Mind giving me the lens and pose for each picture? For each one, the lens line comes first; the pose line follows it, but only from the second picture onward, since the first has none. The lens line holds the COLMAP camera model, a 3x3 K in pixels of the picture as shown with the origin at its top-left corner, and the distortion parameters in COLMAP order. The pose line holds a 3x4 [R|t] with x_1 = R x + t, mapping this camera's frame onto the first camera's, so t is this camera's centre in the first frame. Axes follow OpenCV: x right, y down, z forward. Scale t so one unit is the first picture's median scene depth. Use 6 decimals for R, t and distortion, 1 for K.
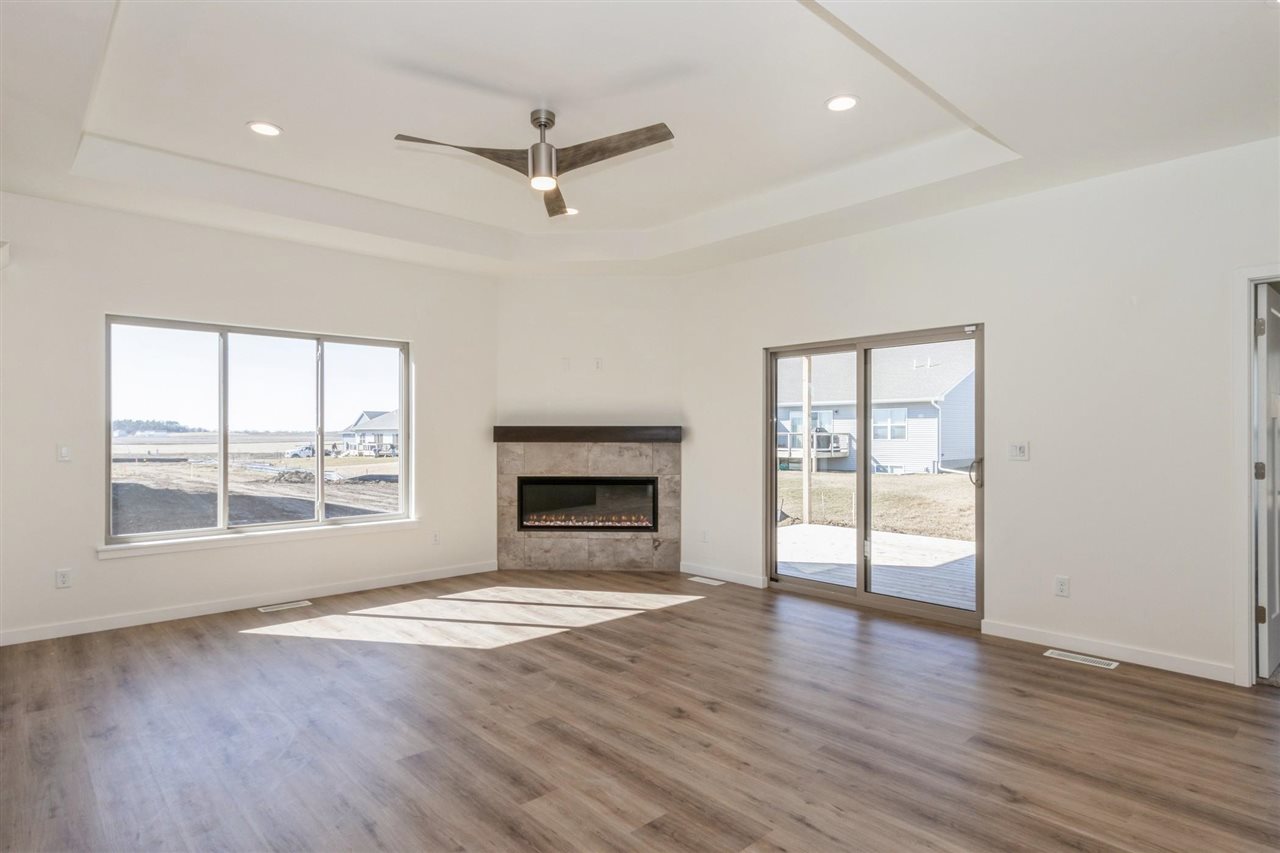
lens RADIAL K [[694.4, 0, 639.8], [0, 694.4, 427.2], [0, 0, 1]] dist [0.014563, 0.000262]
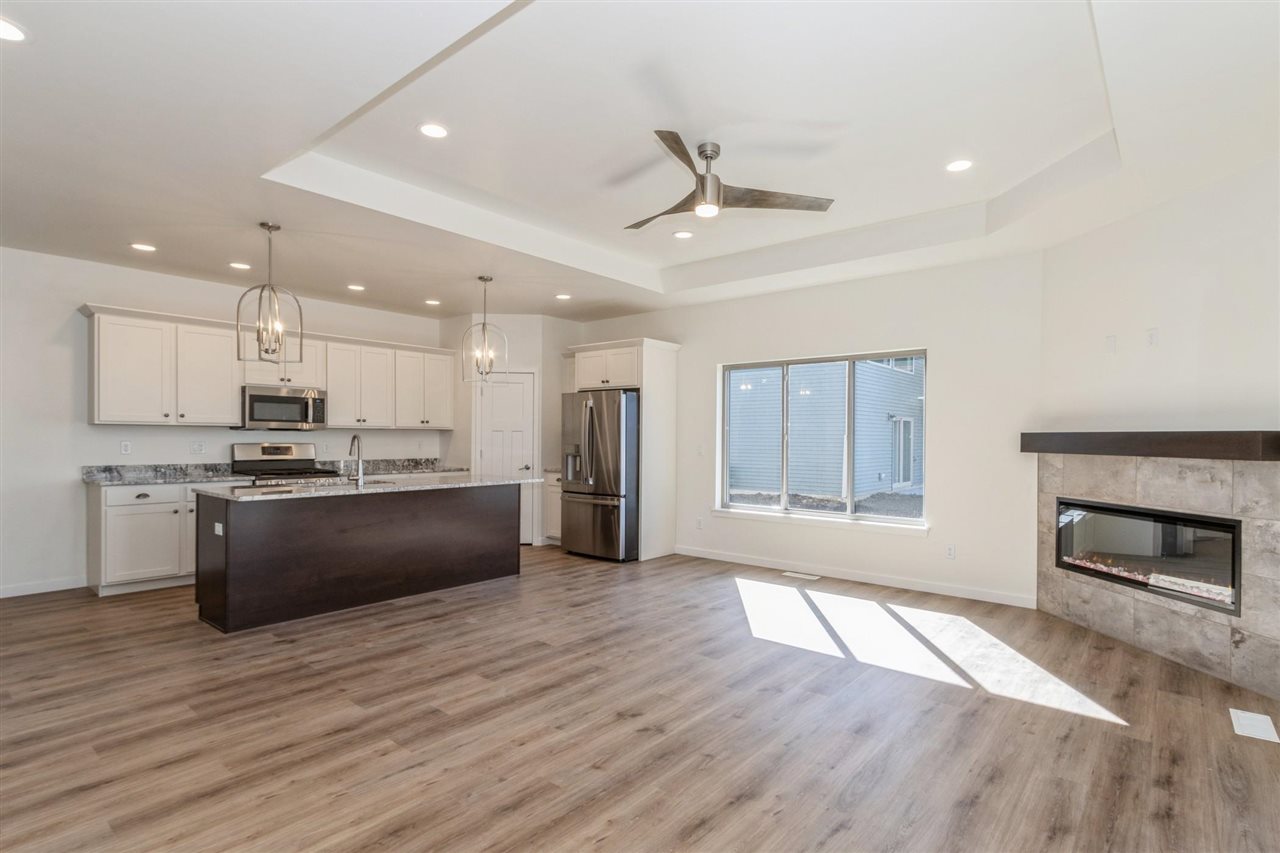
lens RADIAL K [[642.9, 0, 638.8], [0, 642.9, 436.9], [0, 0, 1]] dist [-0.002309, -0.000509]
pose [[0.112445, -0.000111, -0.993658, 0.491392], [0.000339, 1.000000, -0.000073, 0.003246], [0.993658, -0.000329, 0.112445, 0.452500]]
